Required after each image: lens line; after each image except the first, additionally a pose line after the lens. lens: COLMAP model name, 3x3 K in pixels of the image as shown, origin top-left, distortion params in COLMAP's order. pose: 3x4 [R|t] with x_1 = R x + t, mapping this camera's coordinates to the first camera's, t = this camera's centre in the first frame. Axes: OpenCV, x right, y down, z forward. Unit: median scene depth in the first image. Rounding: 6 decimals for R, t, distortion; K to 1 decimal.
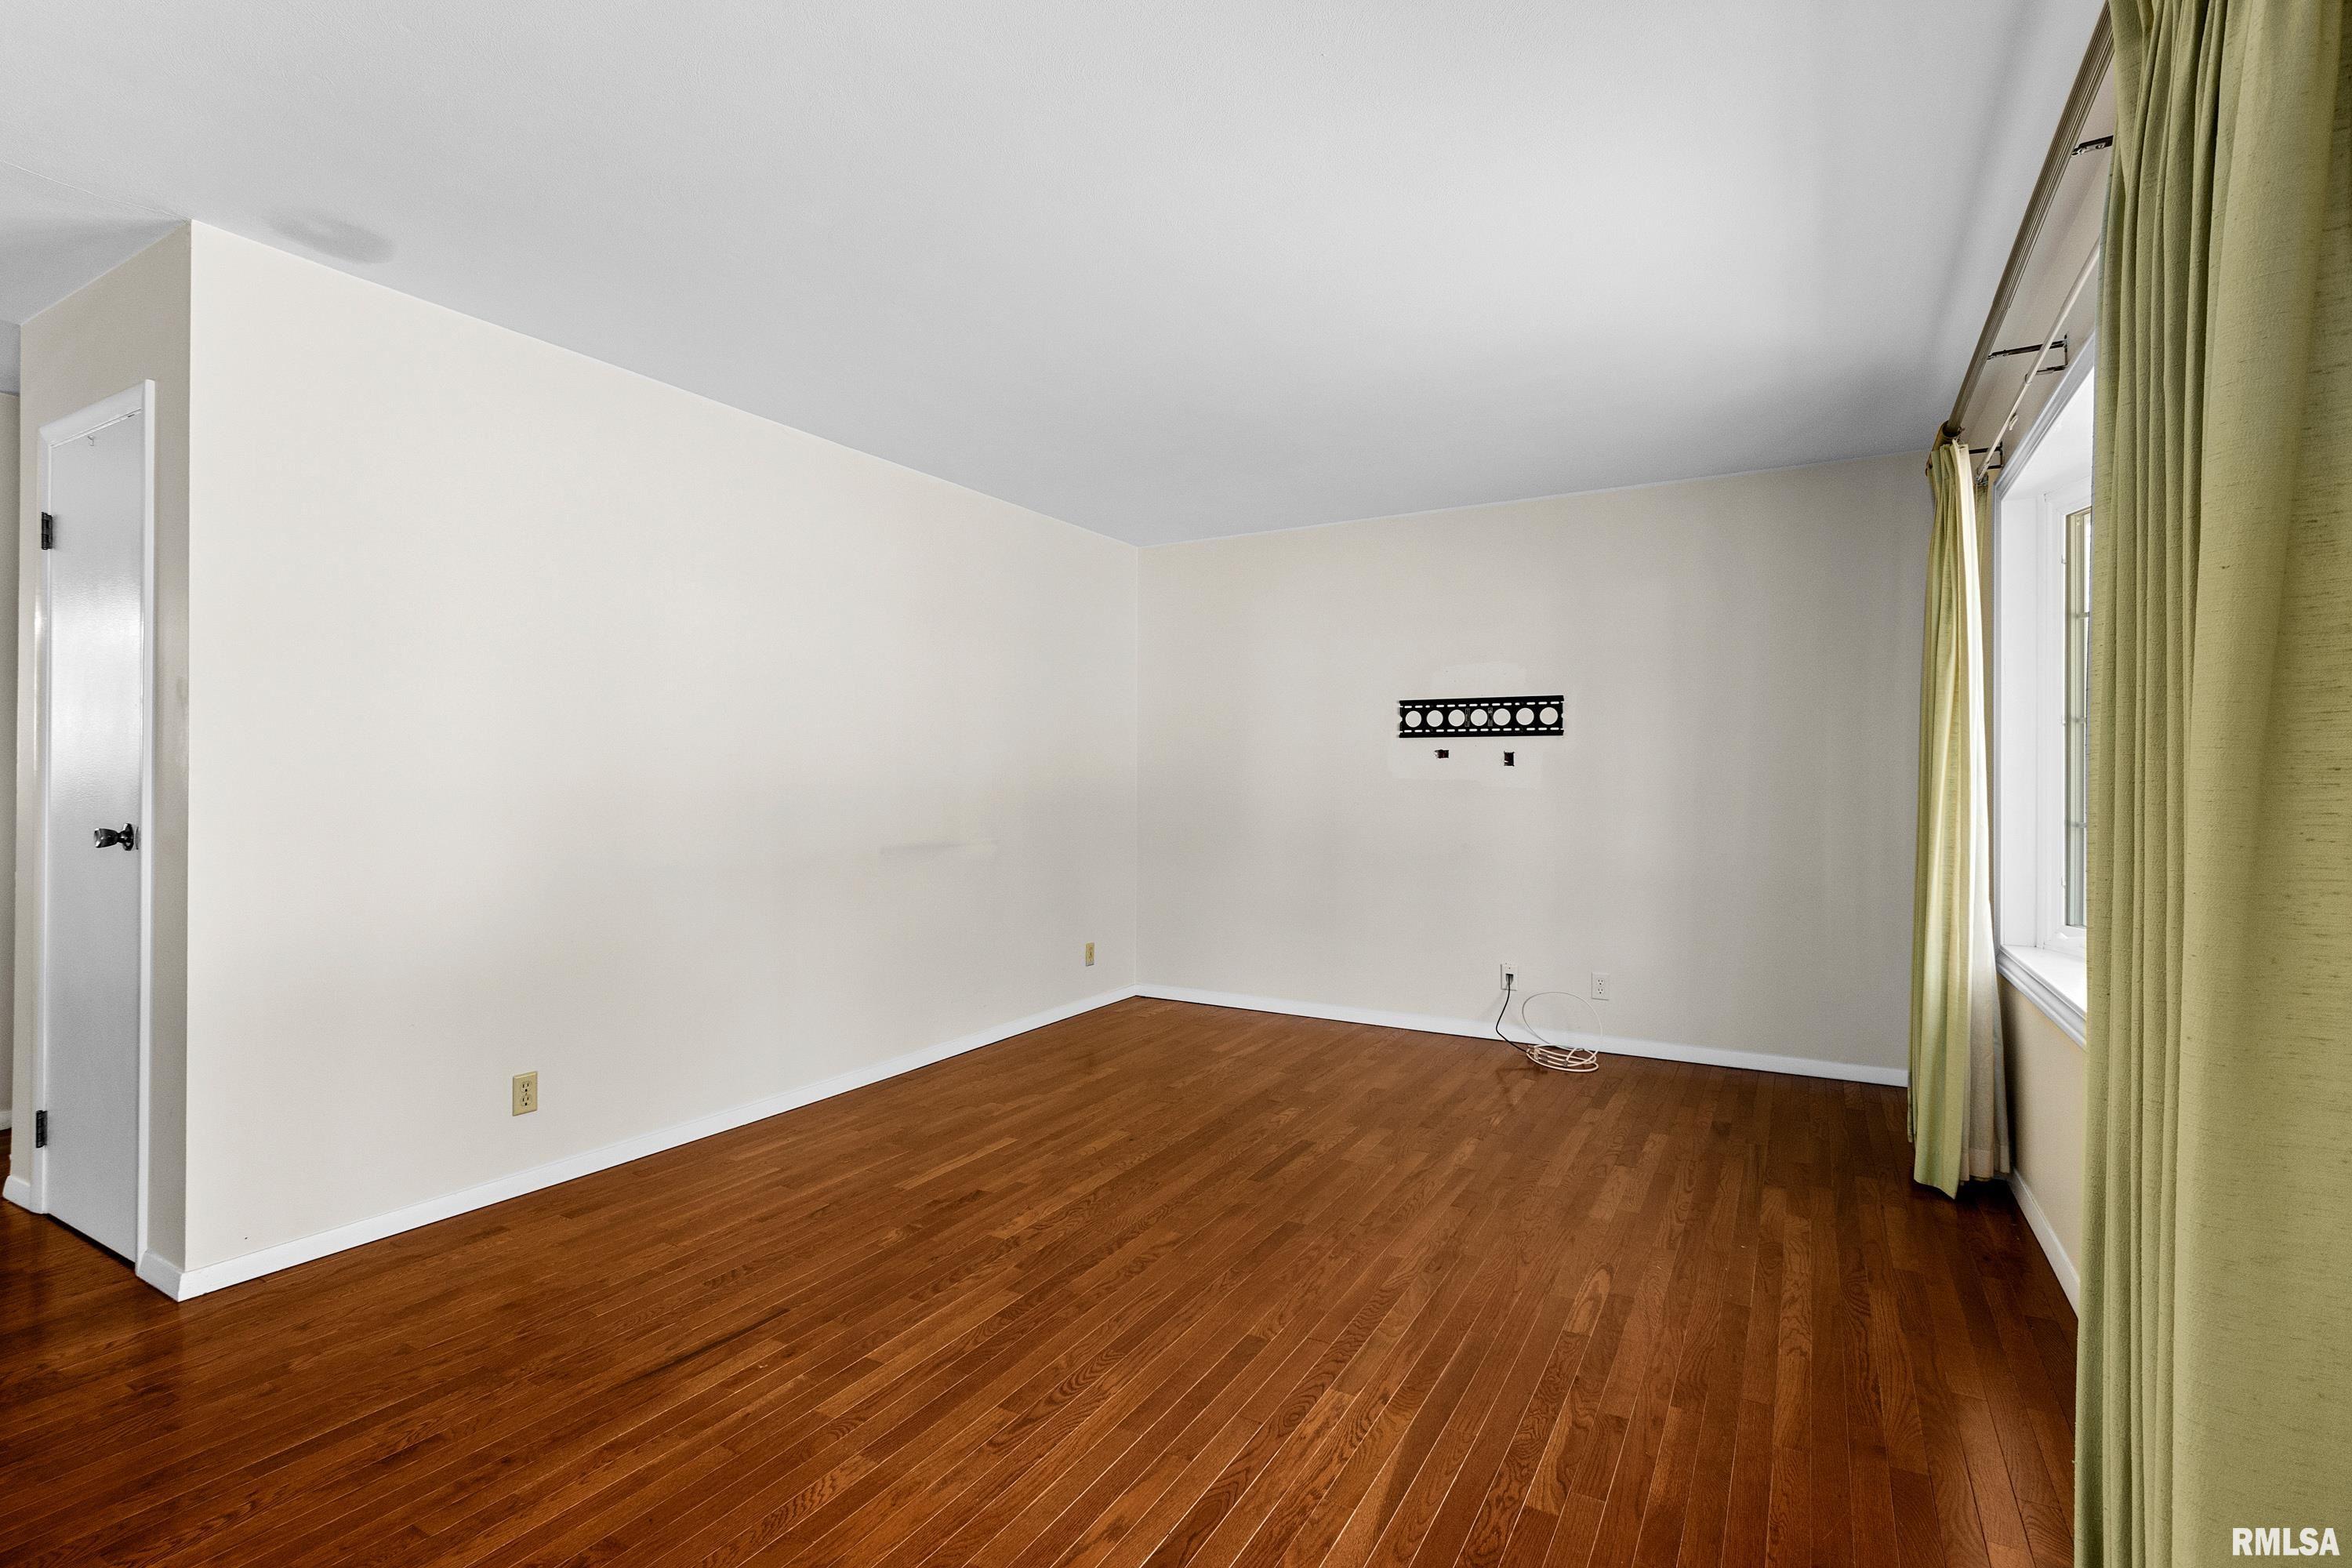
lens RADIAL K [[1101.8, 0, 1163.3], [0, 1101.8, 778.0], [0, 0, 1]] dist [-0.011383, -0.000804]
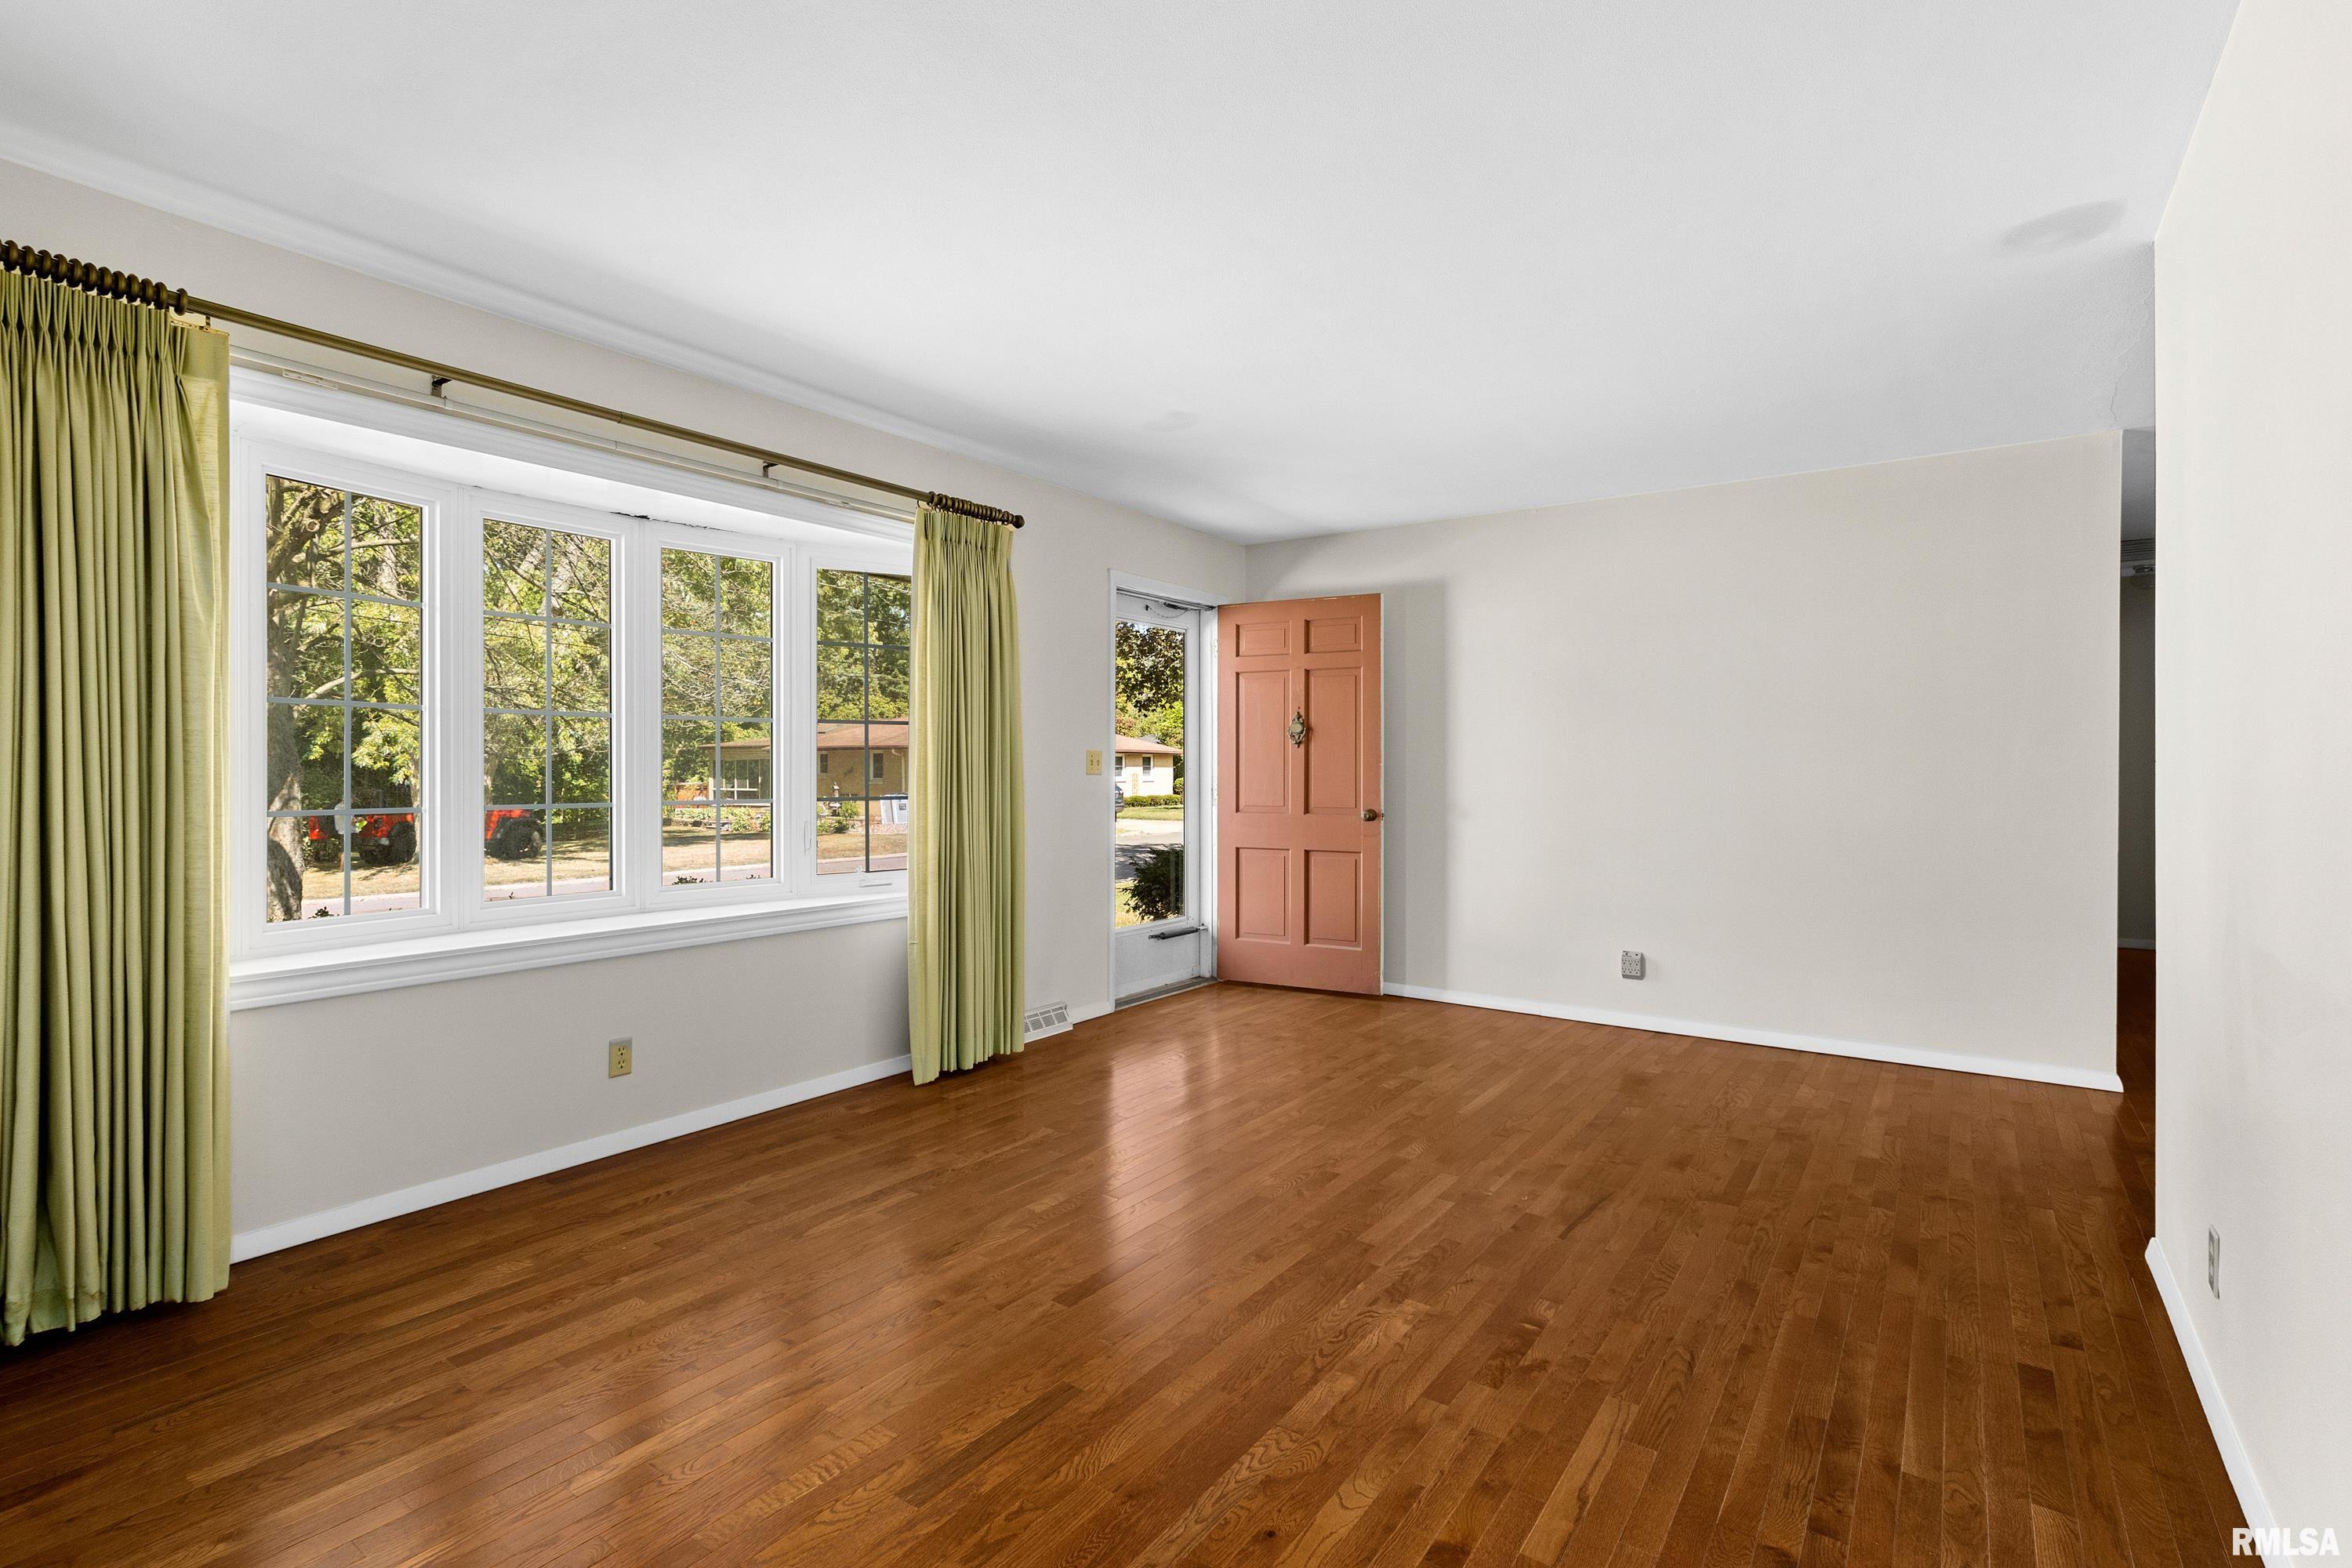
lens RADIAL K [[1101.8, 0, 1163.3], [0, 1101.8, 778.0], [0, 0, 1]] dist [-0.011383, -0.000804]
pose [[-0.995588, -0.003889, 0.093756, -0.035509], [-0.003544, 0.999986, 0.003844, 0.007141], [-0.093770, 0.003494, -0.995588, 1.989357]]
